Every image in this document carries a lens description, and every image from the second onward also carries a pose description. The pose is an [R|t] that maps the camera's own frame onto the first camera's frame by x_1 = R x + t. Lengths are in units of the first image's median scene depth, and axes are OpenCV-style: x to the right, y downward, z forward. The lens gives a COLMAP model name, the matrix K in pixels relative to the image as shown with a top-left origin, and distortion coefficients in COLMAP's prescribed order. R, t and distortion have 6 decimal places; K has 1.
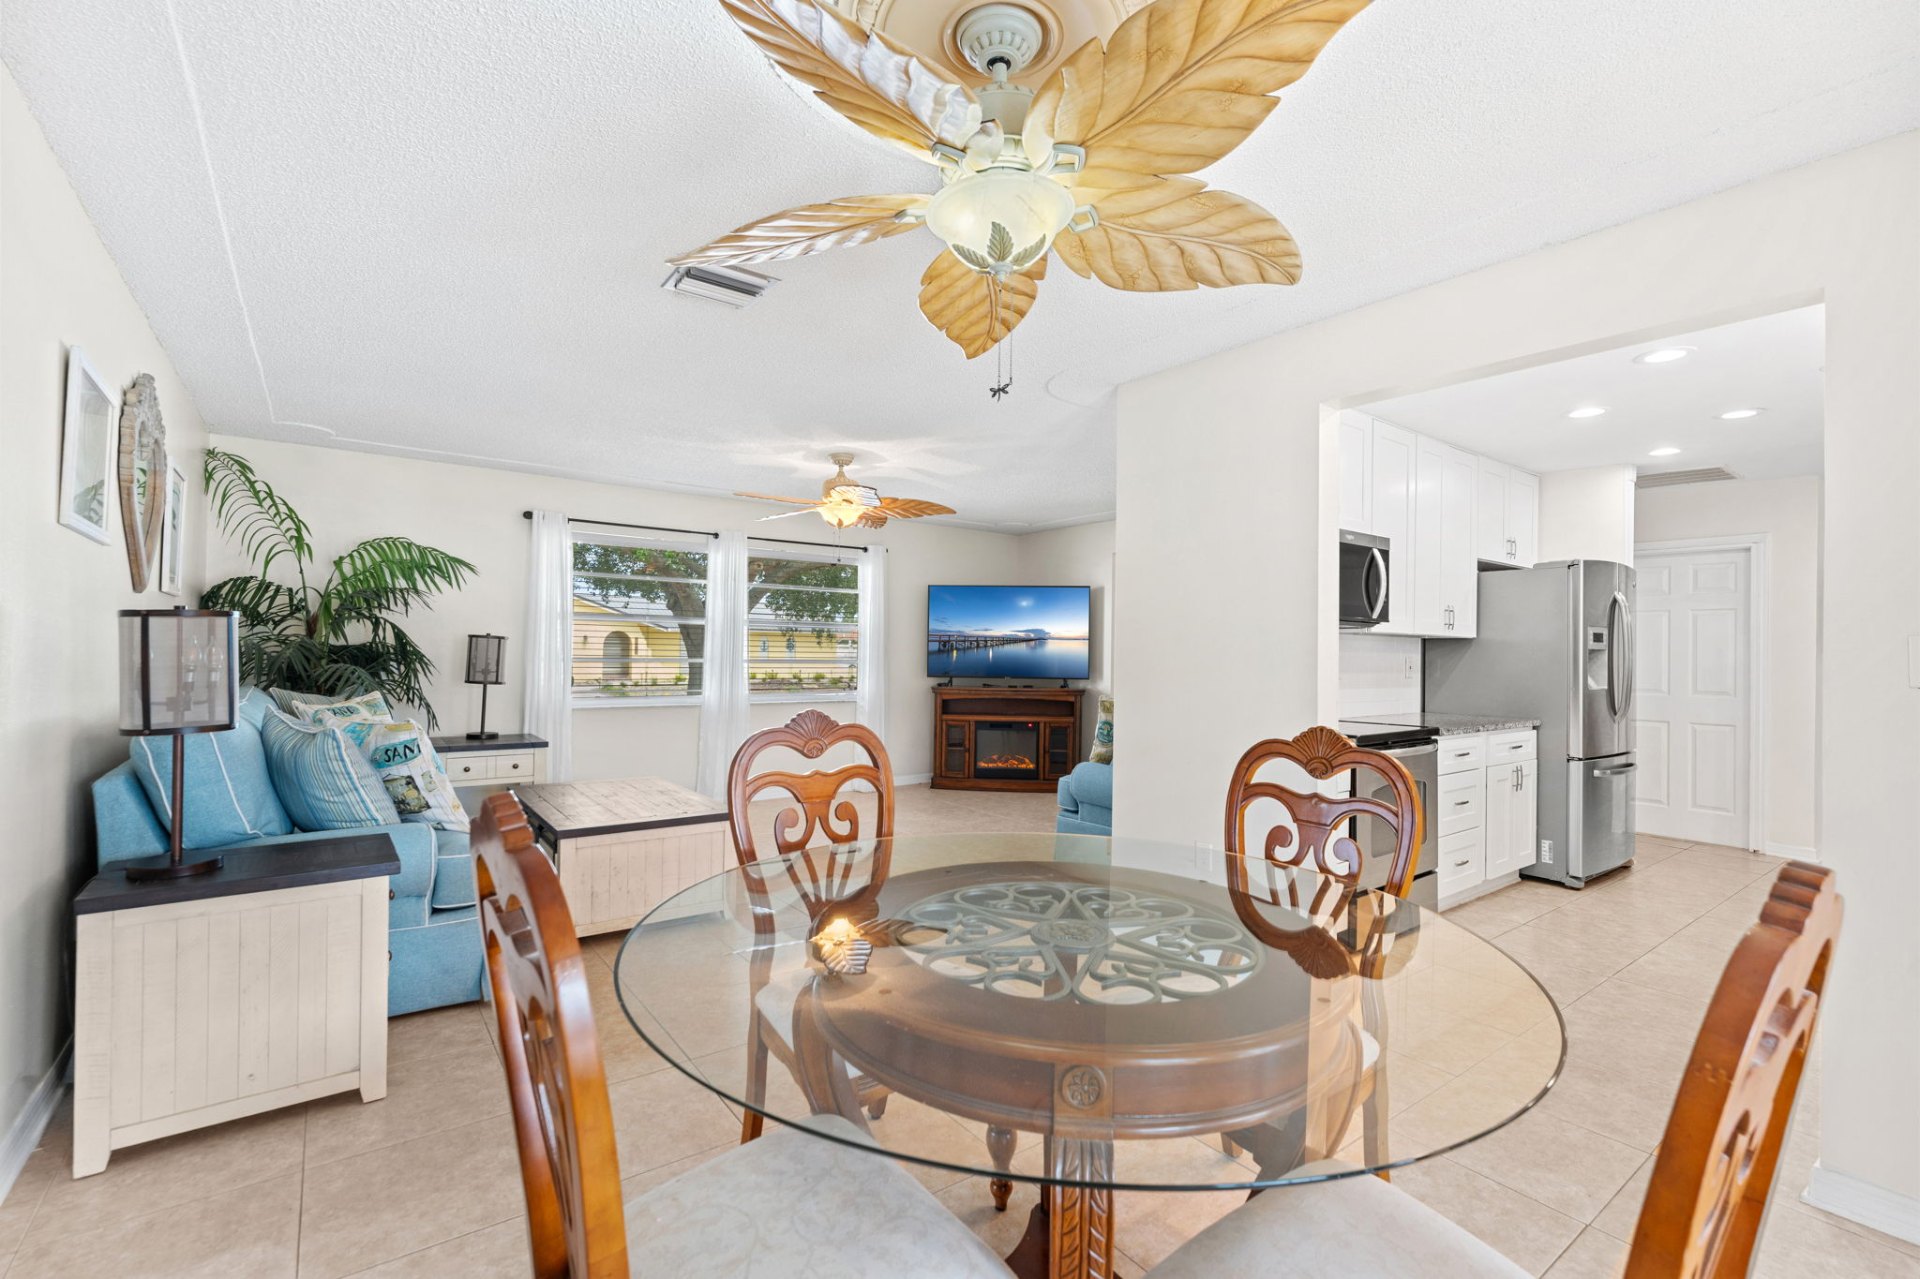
lens RADIAL K [[820.1, 0, 954.0], [0, 820.1, 642.8], [0, 0, 1]] dist [0.015123, -0.000583]
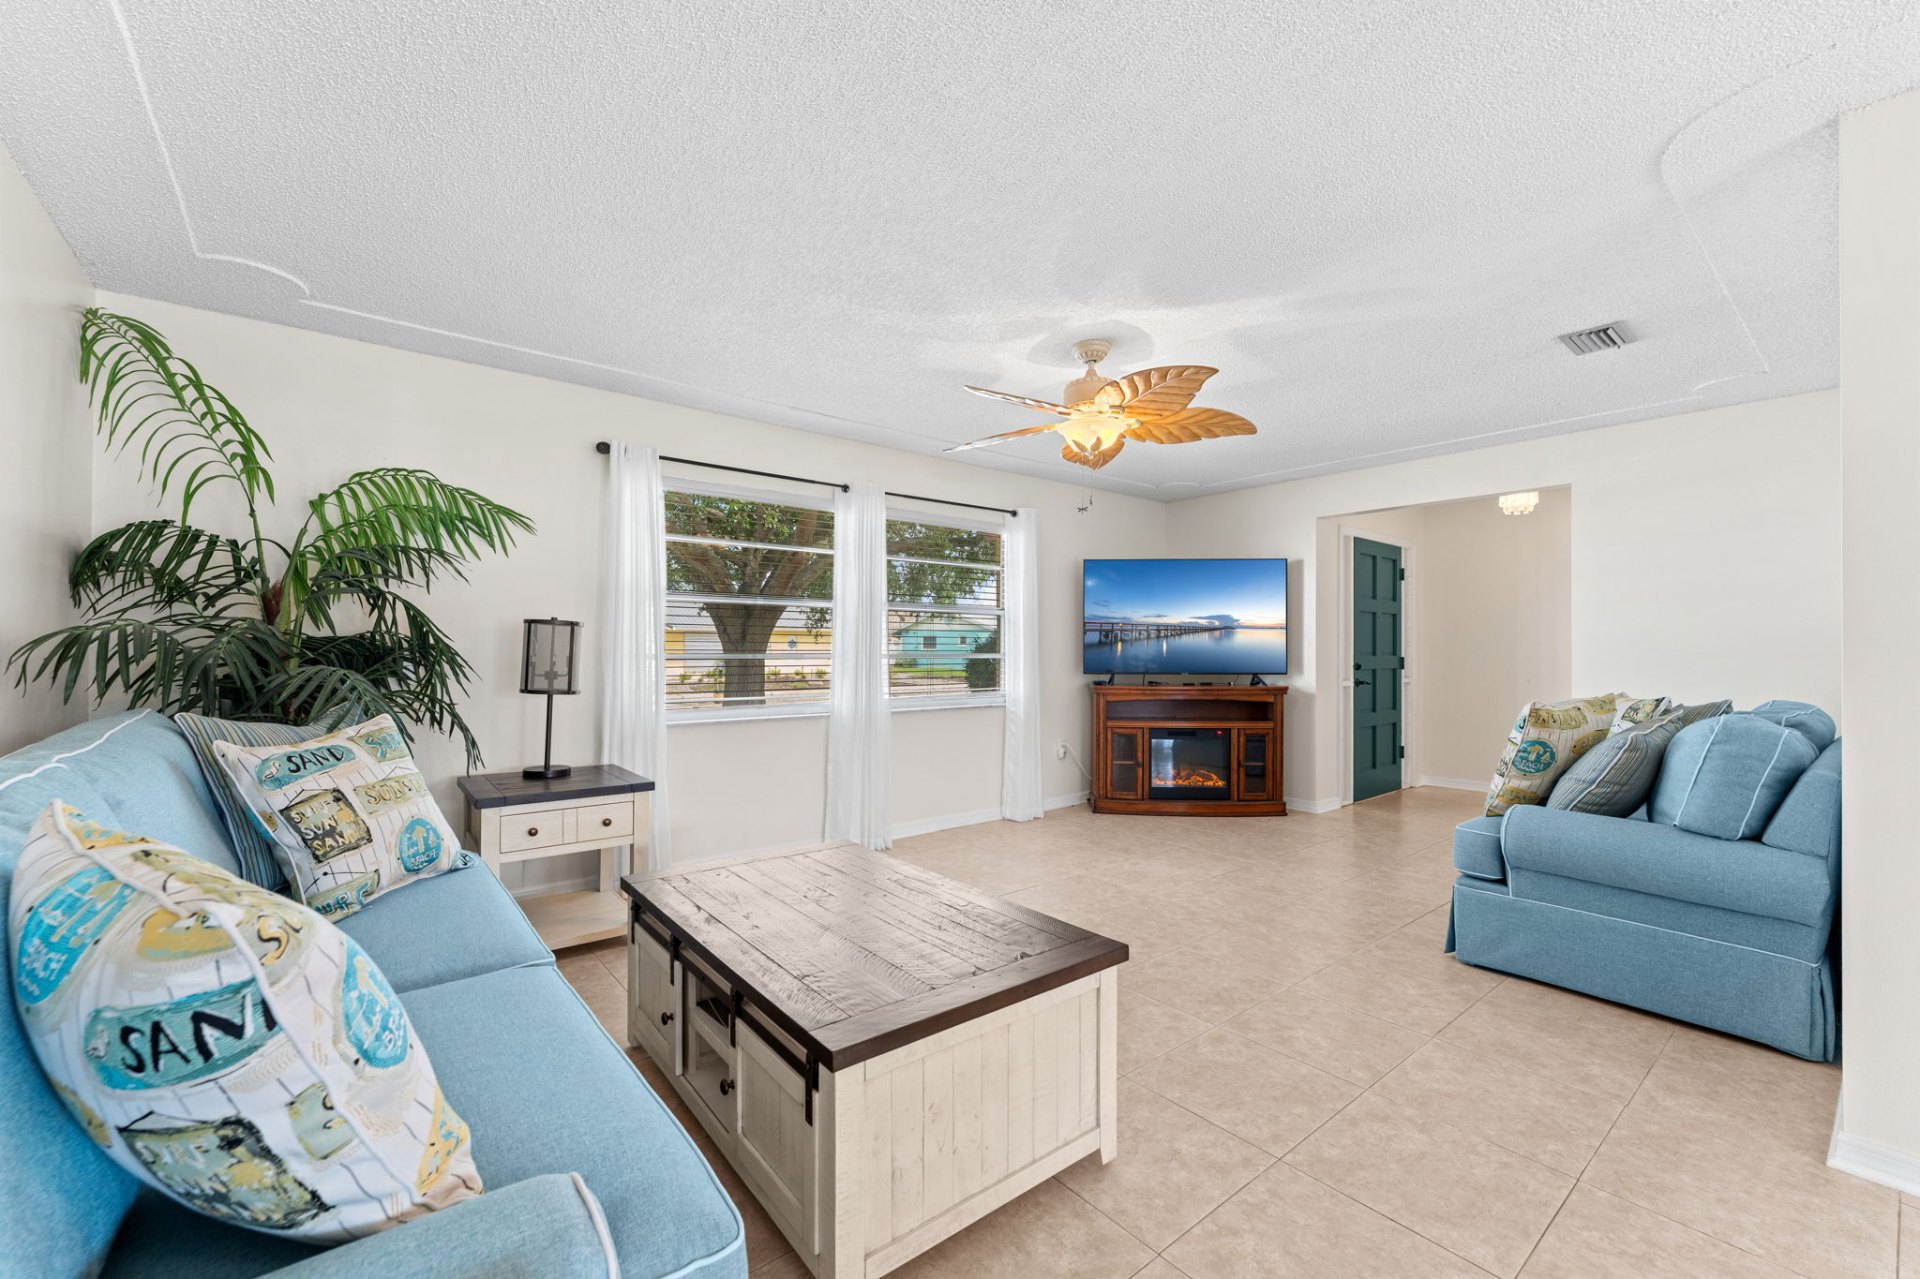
lens RADIAL K [[763.6, 0, 978.5], [0, 763.6, 645.5], [0, 0, 1]] dist [-0.002592, 0.000979]
pose [[0.998177, -0.006529, 0.060000, -0.263800], [0.006000, 0.999942, 0.008989, 0.007637], [-0.060055, -0.008613, 0.998158, 0.369924]]
